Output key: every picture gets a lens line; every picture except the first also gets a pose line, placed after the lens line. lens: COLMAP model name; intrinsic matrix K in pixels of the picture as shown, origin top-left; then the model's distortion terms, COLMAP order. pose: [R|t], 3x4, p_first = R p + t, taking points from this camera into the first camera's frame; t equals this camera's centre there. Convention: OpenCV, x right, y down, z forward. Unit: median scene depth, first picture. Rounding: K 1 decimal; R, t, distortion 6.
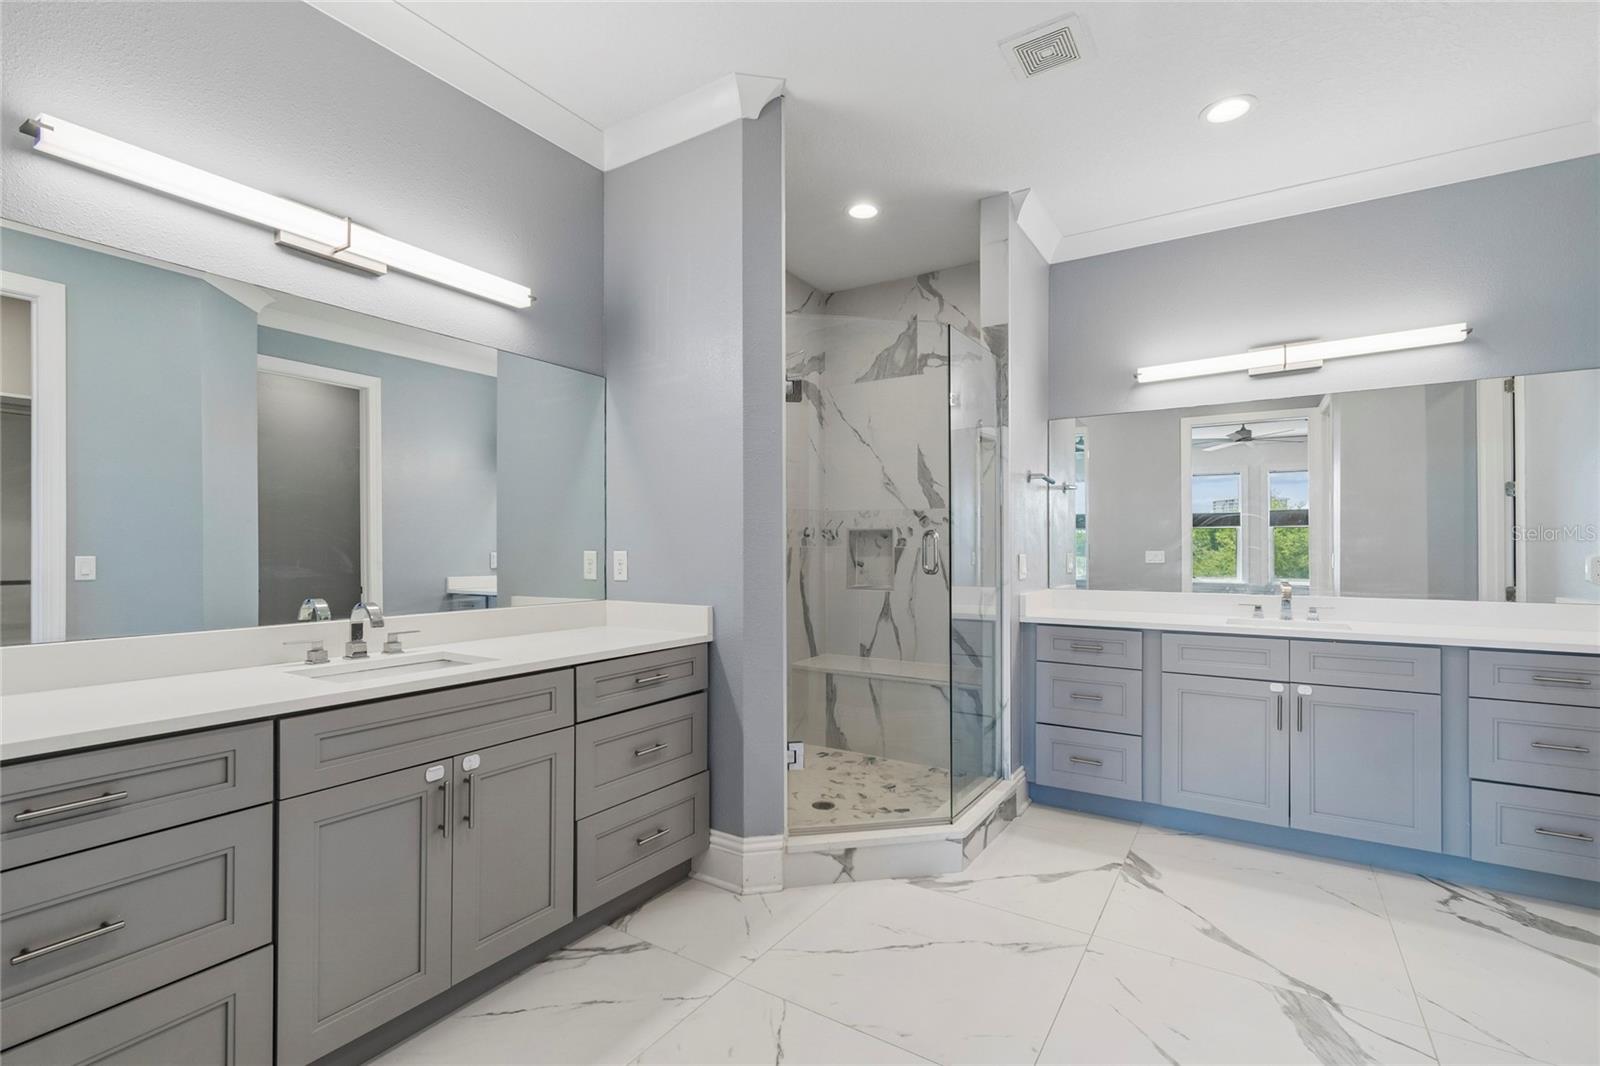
lens RADIAL K [[719.6, 0, 792.0], [0, 719.6, 542.9], [0, 0, 1]] dist [0.001862, 0.000179]
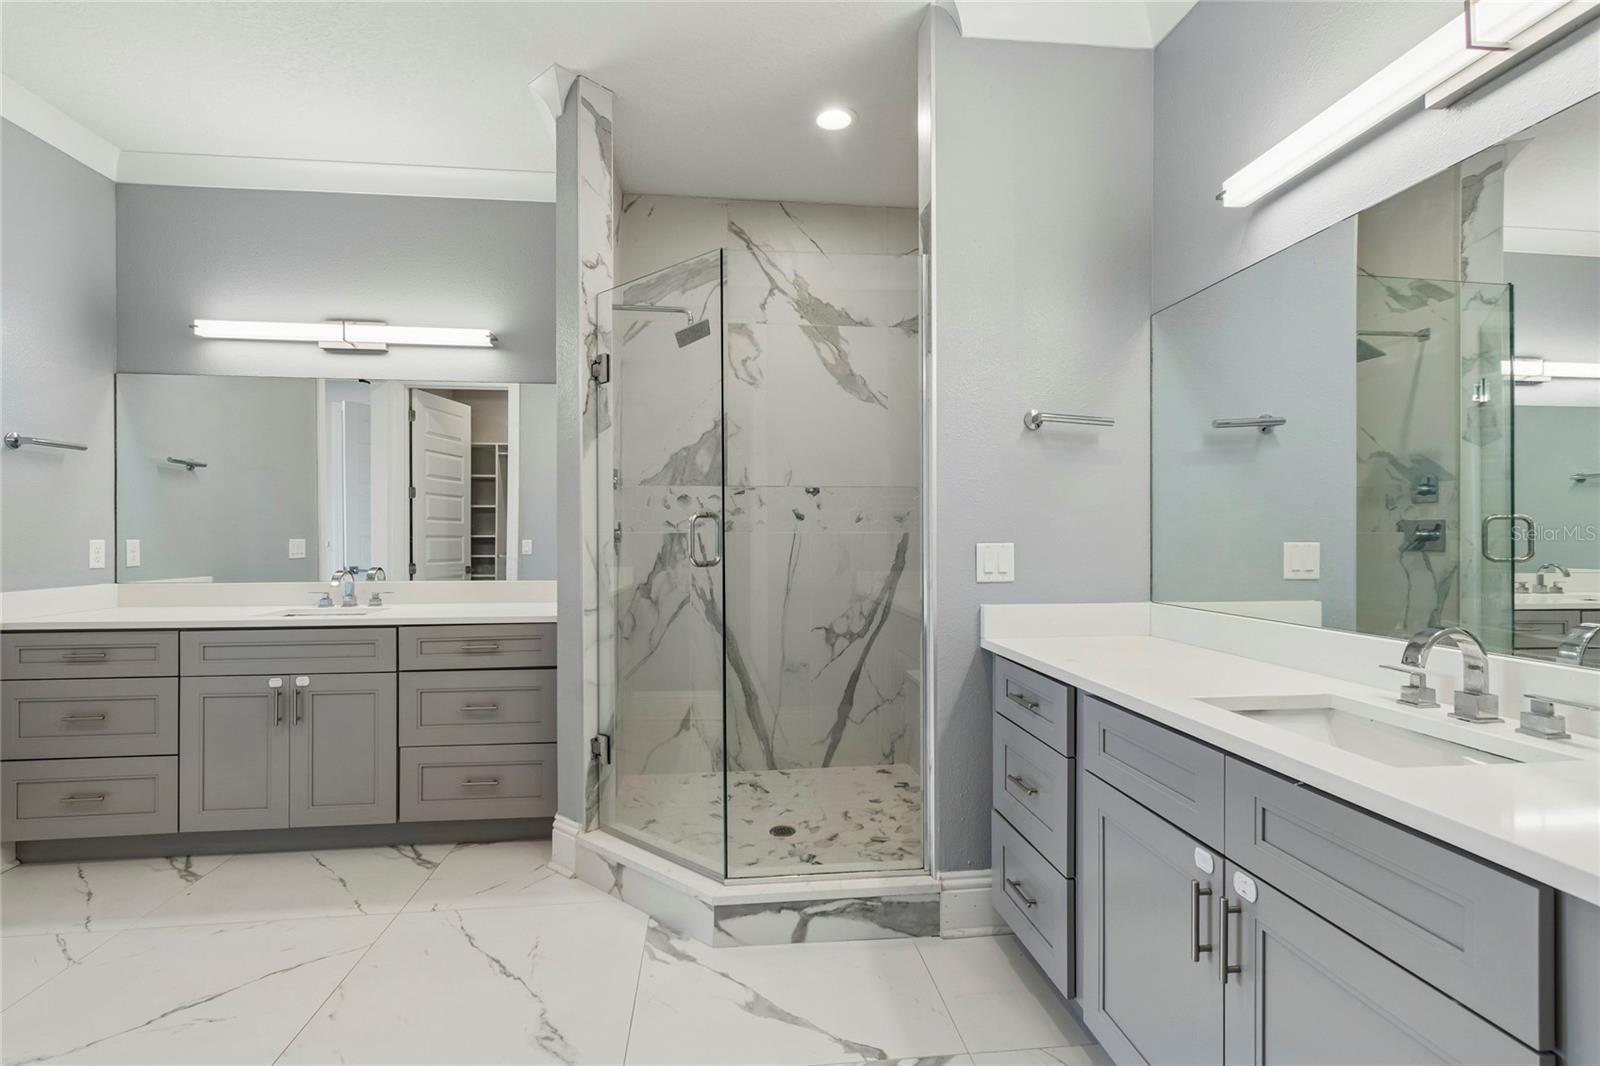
lens RADIAL K [[719.6, 0, 792.6], [0, 719.6, 531.5], [0, 0, 1]] dist [0.001862, 0.000179]
pose [[0.633836, -0.004591, -0.773454, 0.954804], [0.007396, 0.999973, 0.000126, 0.005541], [0.773432, -0.005800, 0.633853, 0.610298]]
